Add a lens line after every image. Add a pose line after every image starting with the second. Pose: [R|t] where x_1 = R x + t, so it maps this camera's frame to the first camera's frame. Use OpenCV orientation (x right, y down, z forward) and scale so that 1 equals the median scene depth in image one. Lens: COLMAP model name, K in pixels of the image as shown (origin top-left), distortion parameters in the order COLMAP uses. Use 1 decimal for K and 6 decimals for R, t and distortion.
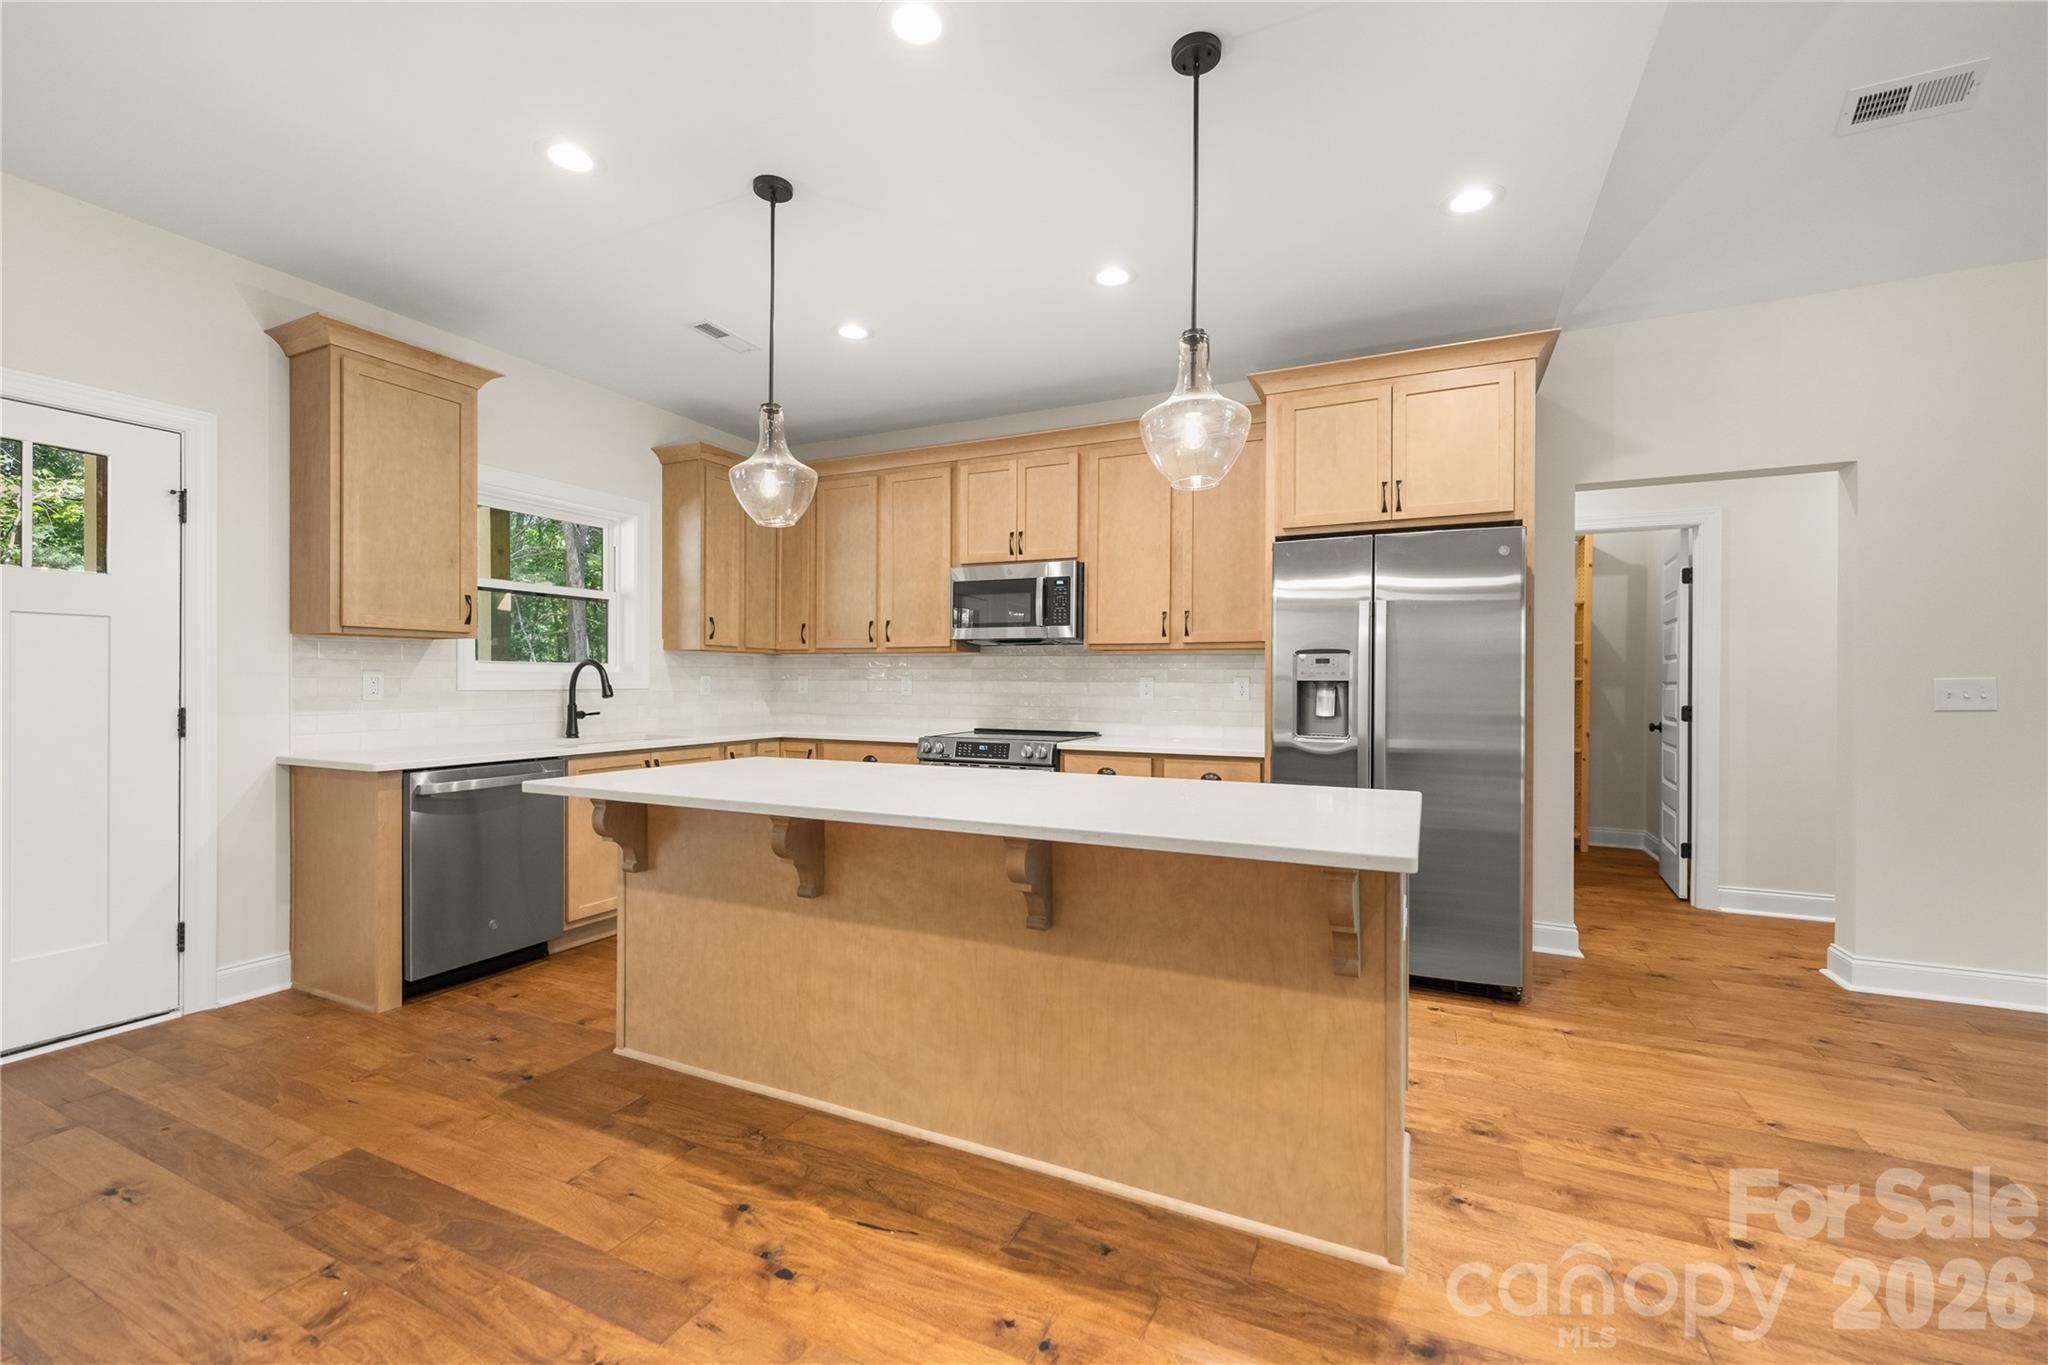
lens RADIAL K [[845.5, 0, 1030.3], [0, 845.5, 683.5], [0, 0, 1]] dist [0.000603, 0.000037]
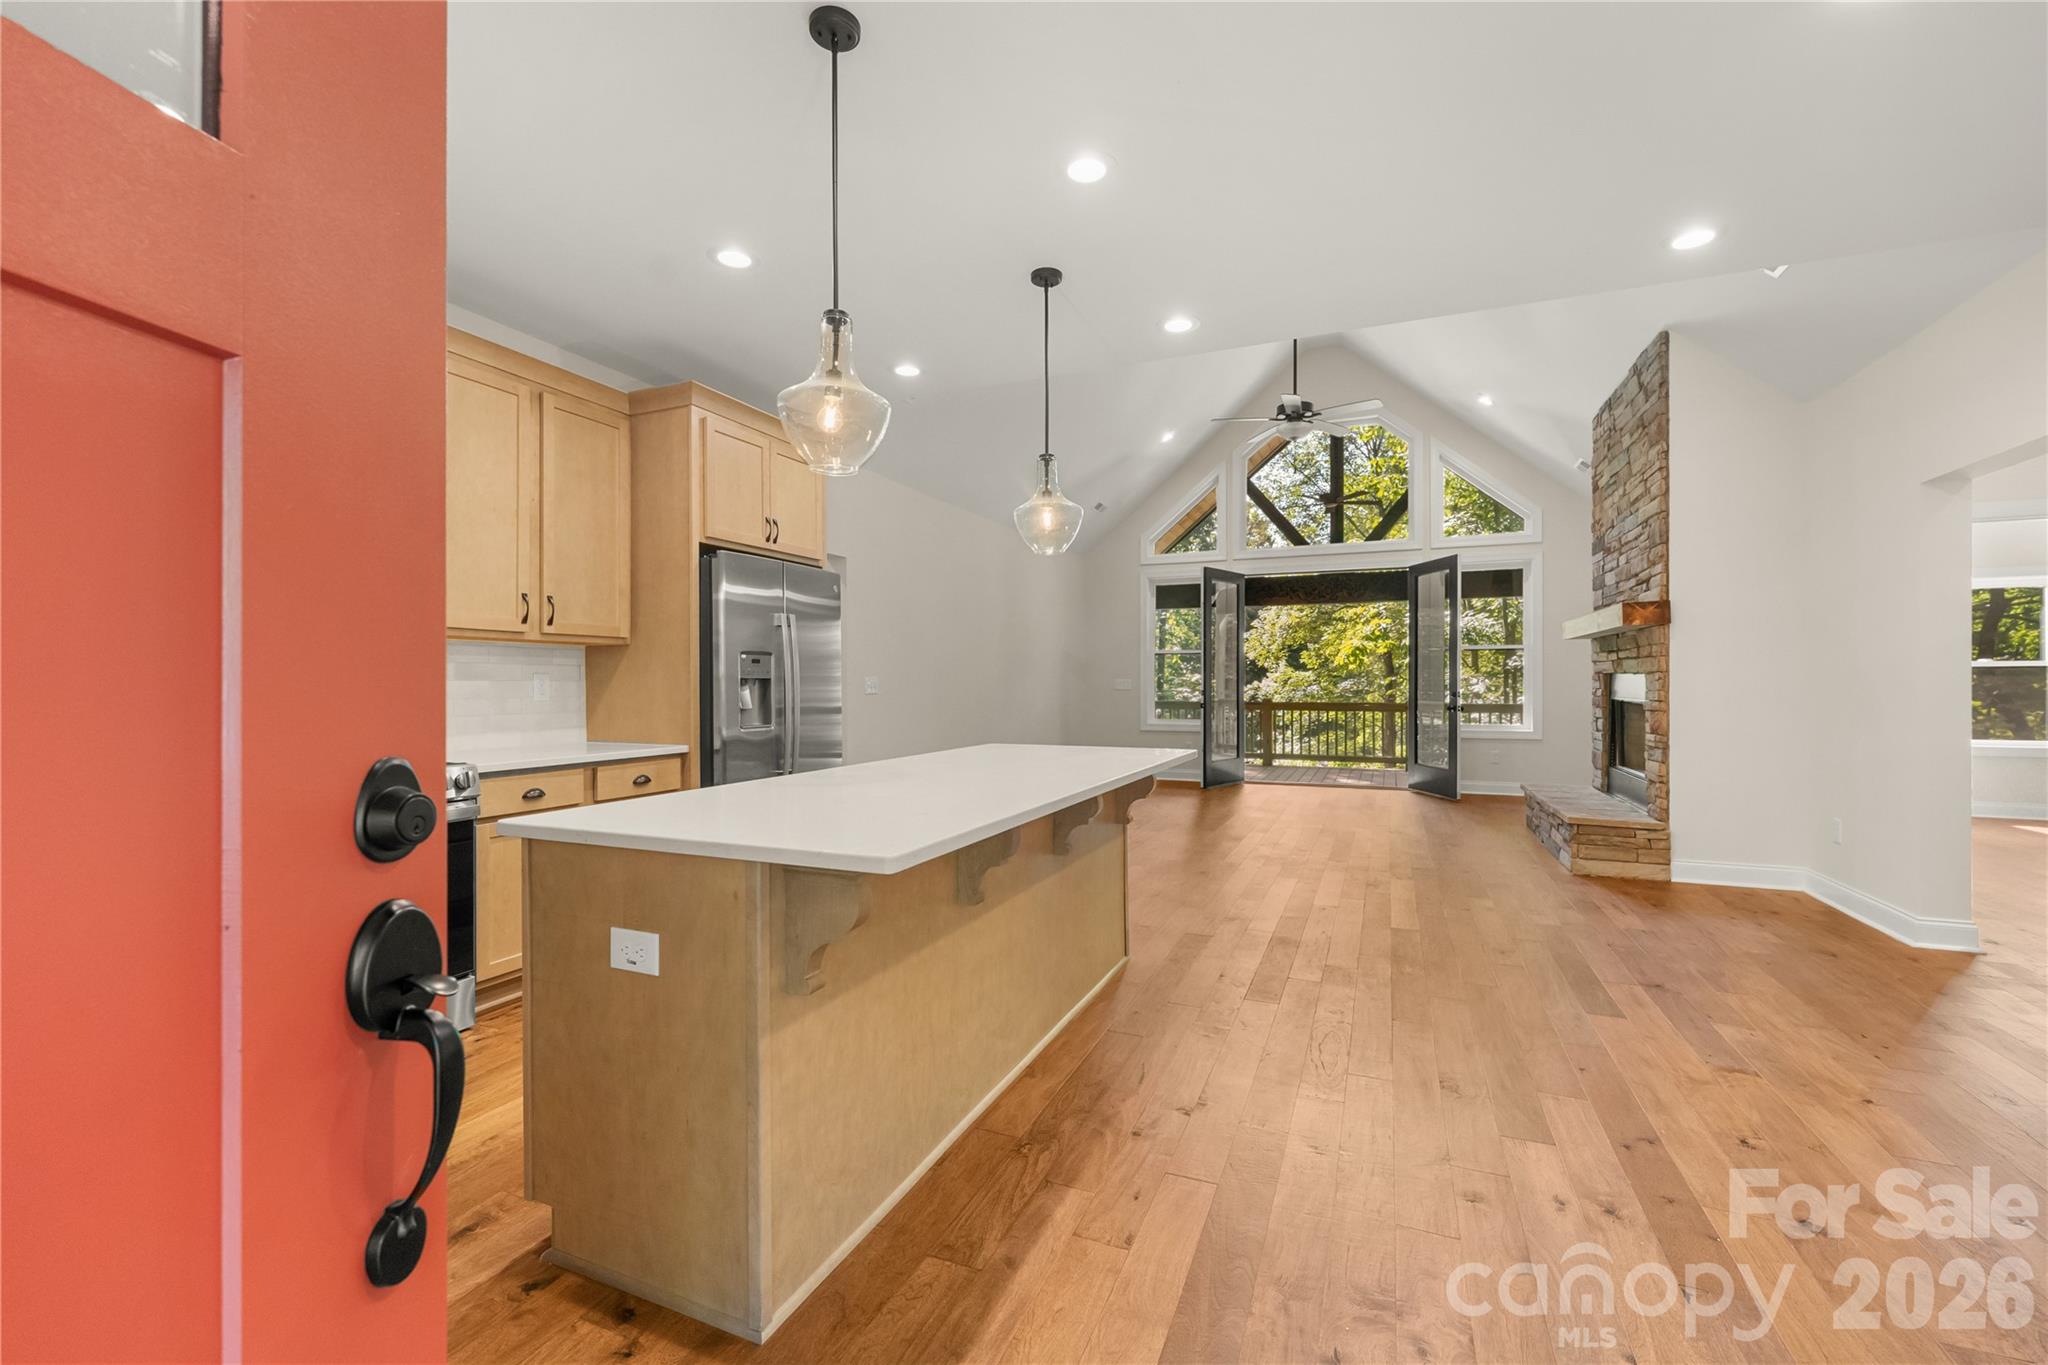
lens RADIAL K [[845.5, 0, 1029.8], [0, 845.5, 682.6], [0, 0, 1]] dist [0.000603, 0.000037]
pose [[-0.037409, -0.003622, 0.999293, -1.091207], [0.003394, 0.999987, 0.003752, -0.000302], [-0.999294, 0.003531, -0.037396, 0.872835]]
